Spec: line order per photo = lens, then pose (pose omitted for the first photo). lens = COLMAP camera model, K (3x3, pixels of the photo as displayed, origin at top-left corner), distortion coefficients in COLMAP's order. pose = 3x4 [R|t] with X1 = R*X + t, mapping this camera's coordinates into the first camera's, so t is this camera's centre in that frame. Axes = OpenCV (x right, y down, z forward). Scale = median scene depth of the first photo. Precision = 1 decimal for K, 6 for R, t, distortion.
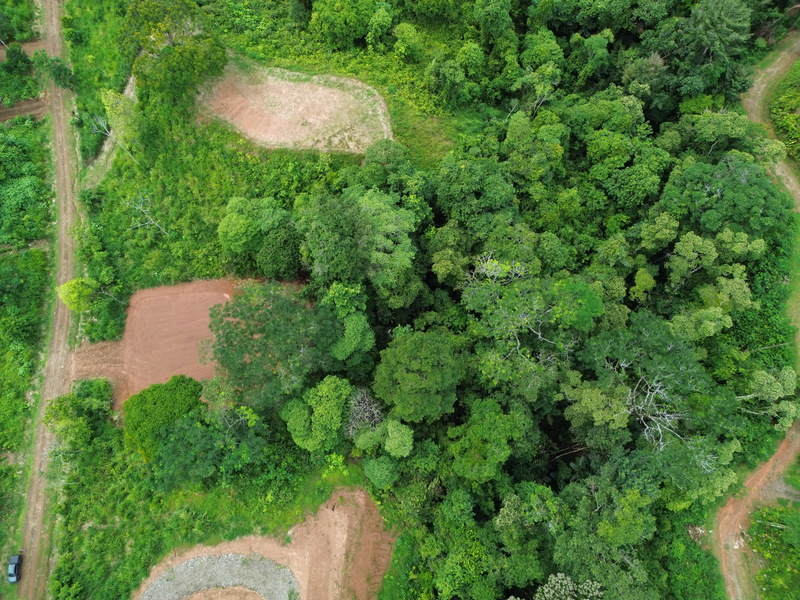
lens RADIAL K [[562.8, 0, 399.7], [0, 562.8, 296.7], [0, 0, 1]] dist [0.064552, -0.060901]
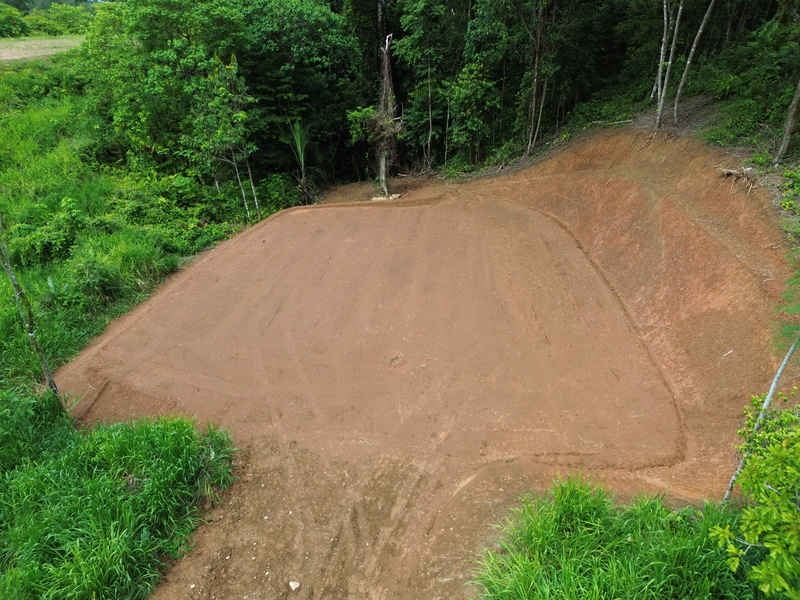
lens RADIAL K [[562.8, 0, 402.2], [0, 562.8, 303.1], [0, 0, 1]] dist [0.064552, -0.060901]
pose [[0.333191, -0.450670, 0.828179, -0.566566], [0.919577, 0.349320, -0.179872, 0.123863], [-0.208236, 0.821506, 0.530816, 0.859711]]
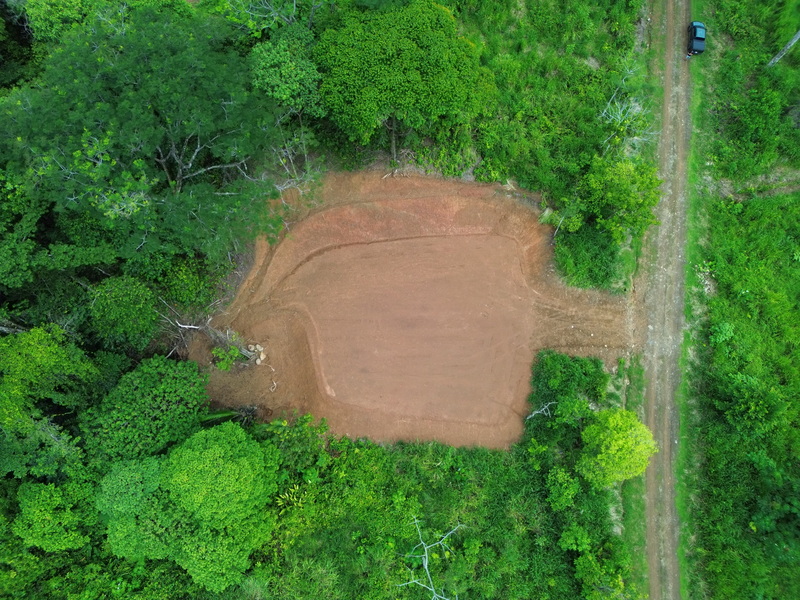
lens RADIAL K [[562.8, 0, 399.7], [0, 562.8, 297.8], [0, 0, 1]] dist [0.064552, -0.060901]
pose [[-0.973146, -0.207949, 0.098708, -0.396396], [0.227851, -0.809273, 0.541444, -0.190256], [-0.032711, 0.549395, 0.834922, 0.532932]]
